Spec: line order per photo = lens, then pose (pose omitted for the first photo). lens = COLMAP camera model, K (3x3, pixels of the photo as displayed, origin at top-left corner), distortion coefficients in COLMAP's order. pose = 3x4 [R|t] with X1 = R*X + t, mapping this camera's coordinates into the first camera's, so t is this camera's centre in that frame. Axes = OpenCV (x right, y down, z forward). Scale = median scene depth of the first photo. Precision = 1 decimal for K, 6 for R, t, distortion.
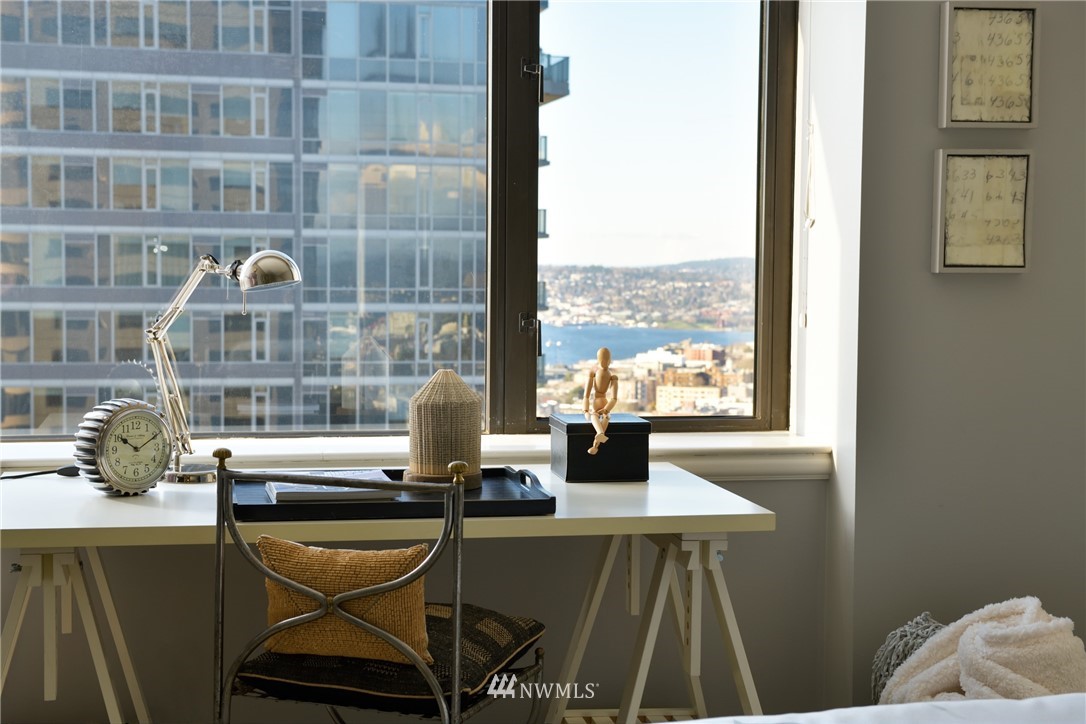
lens RADIAL K [[1716.9, 0, 543.0], [0, 1716.9, 362.0], [0, 0, 1]] dist [0.014705, -0.059815]
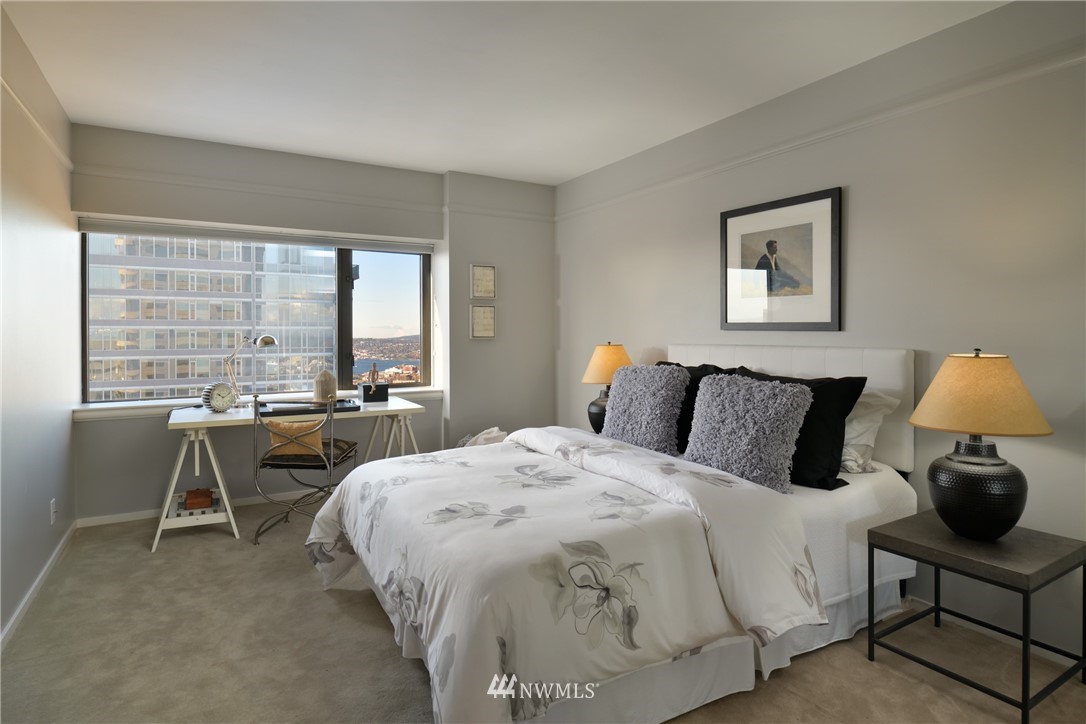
lens RADIAL K [[597.4, 0, 549.4], [0, 597.4, 332.5], [0, 0, 1]] dist [-0.002137, -0.003553]
pose [[0.947996, -0.012305, 0.318044, -0.010212], [0.032527, 0.997766, -0.058349, 0.012032], [-0.316615, 0.065660, 0.946279, -0.217912]]
